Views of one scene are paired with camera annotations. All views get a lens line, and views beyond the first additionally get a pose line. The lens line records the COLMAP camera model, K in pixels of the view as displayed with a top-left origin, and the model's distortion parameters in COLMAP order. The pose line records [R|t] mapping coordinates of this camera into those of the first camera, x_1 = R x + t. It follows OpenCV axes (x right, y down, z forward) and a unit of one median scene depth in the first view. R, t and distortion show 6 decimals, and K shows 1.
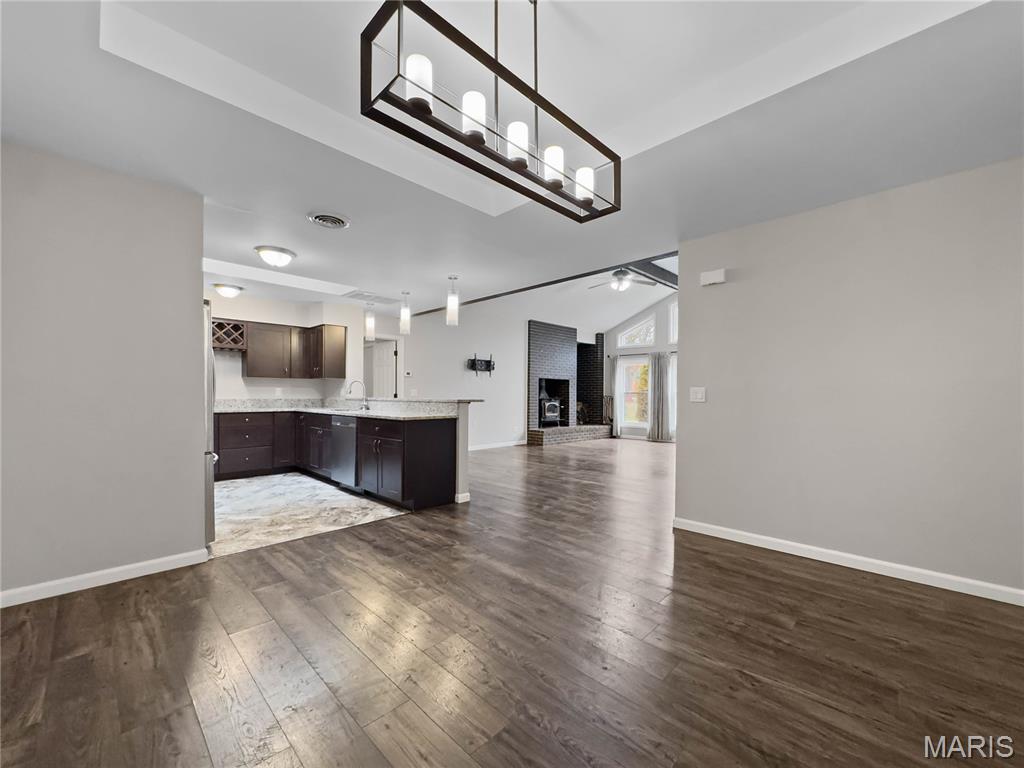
lens RADIAL K [[413.5, 0, 510.7], [0, 413.5, 406.8], [0, 0, 1]] dist [-0.001332, -0.000153]
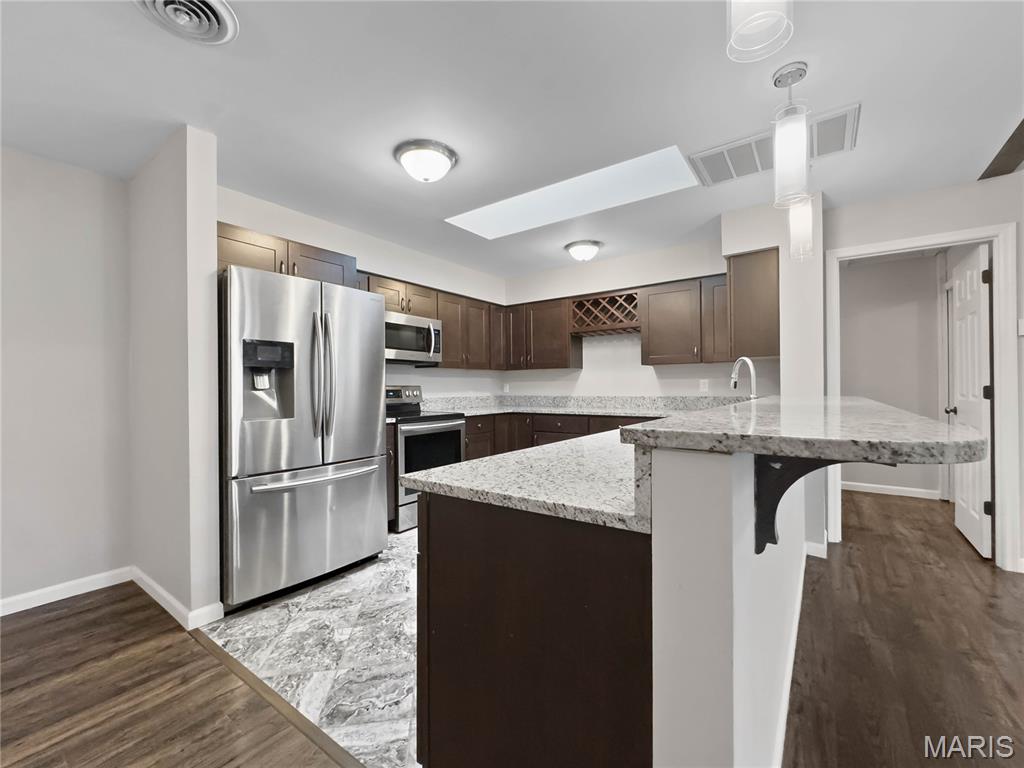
lens RADIAL K [[410.1, 0, 514.5], [0, 410.1, 391.3], [0, 0, 1]] dist [-0.022545, 0.000409]
pose [[0.170939, -0.004851, -0.985270, 0.007092], [-0.023827, 0.999675, -0.009056, -0.009342], [0.984993, 0.025024, 0.170768, 0.382318]]
